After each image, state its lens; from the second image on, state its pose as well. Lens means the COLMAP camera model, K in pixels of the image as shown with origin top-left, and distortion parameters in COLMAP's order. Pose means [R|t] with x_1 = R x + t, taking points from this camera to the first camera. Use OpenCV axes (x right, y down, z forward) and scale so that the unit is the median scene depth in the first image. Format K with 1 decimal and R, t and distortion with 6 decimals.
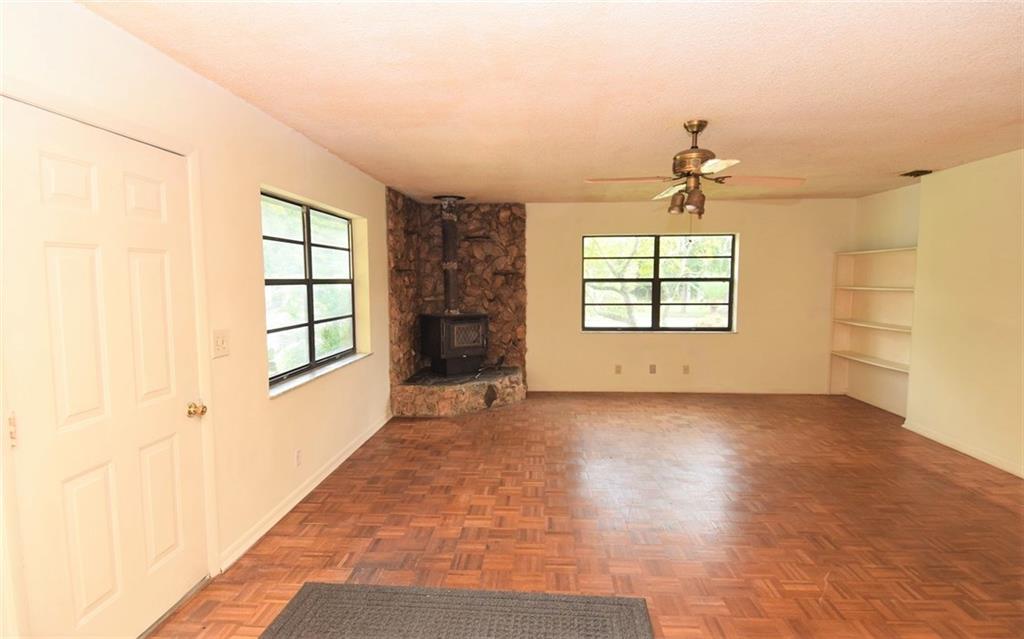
lens RADIAL K [[557.3, 0, 512.0], [0, 557.3, 319.5], [0, 0, 1]] dist [0.059453, -0.066130]
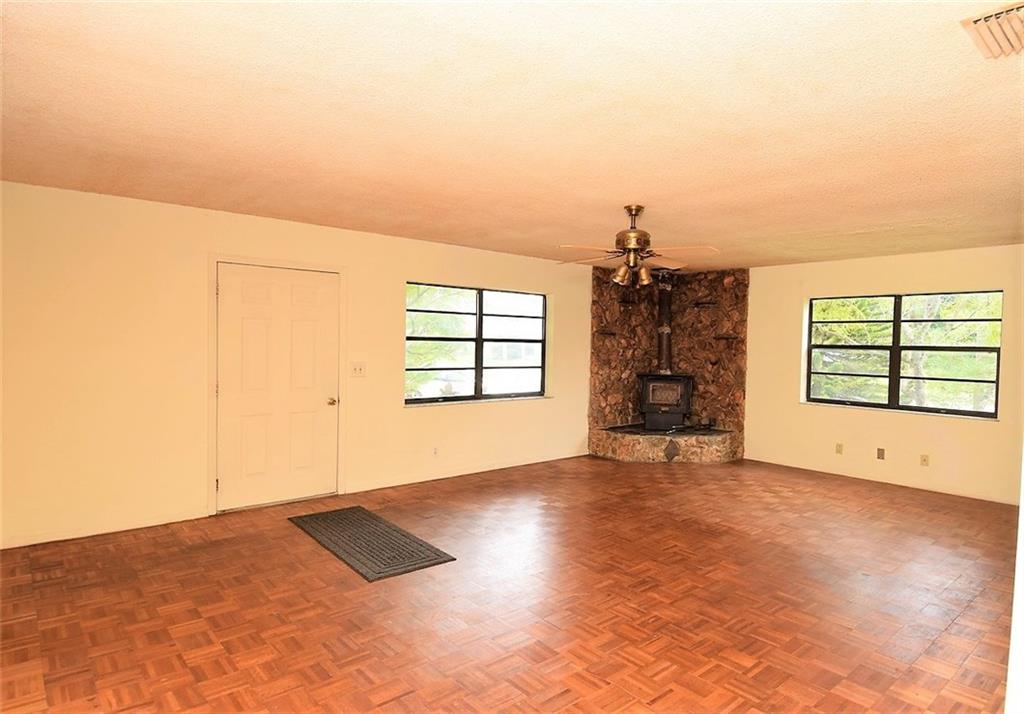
lens RADIAL K [[587.4, 0, 560.0], [0, 587.4, 343.0], [0, 0, 1]] dist [0.026685, -0.000223]
pose [[0.724517, 0.017777, -0.689027, 0.564248], [-0.070671, 0.996315, -0.048606, 0.000582], [0.685624, 0.083911, 0.723104, 0.018941]]
